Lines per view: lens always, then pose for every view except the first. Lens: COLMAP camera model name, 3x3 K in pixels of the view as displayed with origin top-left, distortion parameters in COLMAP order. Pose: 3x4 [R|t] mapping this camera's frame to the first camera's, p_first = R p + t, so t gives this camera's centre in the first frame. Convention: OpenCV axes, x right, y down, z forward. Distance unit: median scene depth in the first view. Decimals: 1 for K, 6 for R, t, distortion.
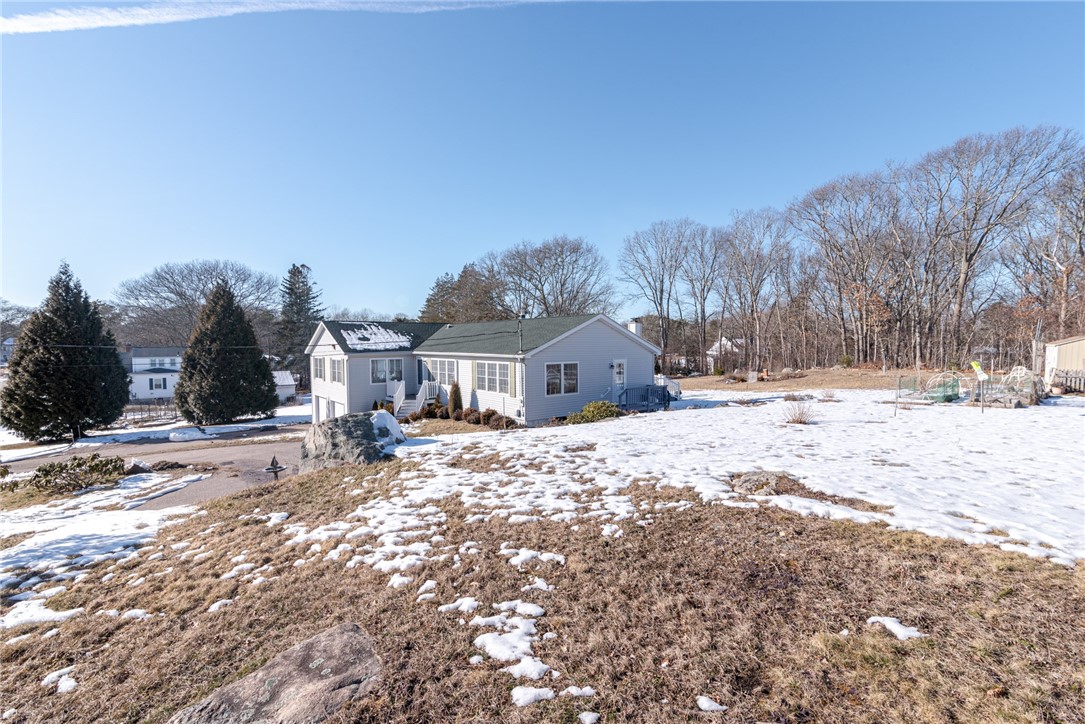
lens RADIAL K [[499.1, 0, 542.5], [0, 499.1, 362.0], [0, 0, 1]] dist [0.002269, 0.000719]
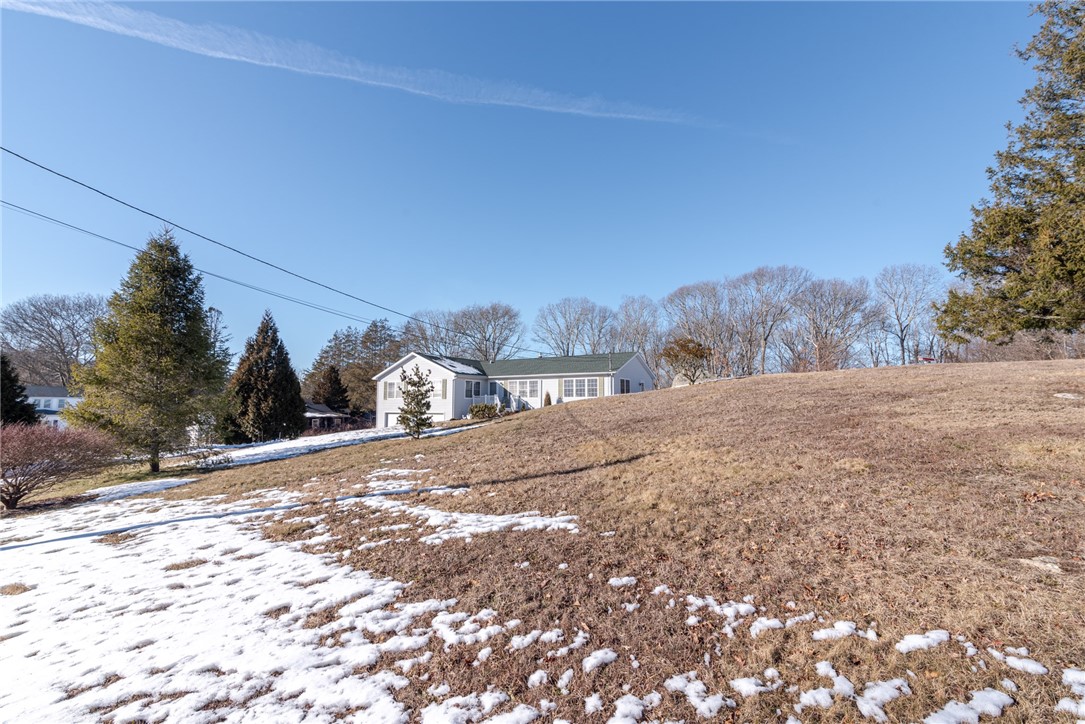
lens RADIAL K [[499.1, 0, 542.5], [0, 499.1, 362.0], [0, 0, 1]] dist [0.002269, 0.000719]
pose [[0.938495, 0.043882, 0.342493, -0.394822], [0.000882, 0.991584, -0.129464, 0.080025], [-0.345292, 0.121804, 0.930557, -0.261435]]
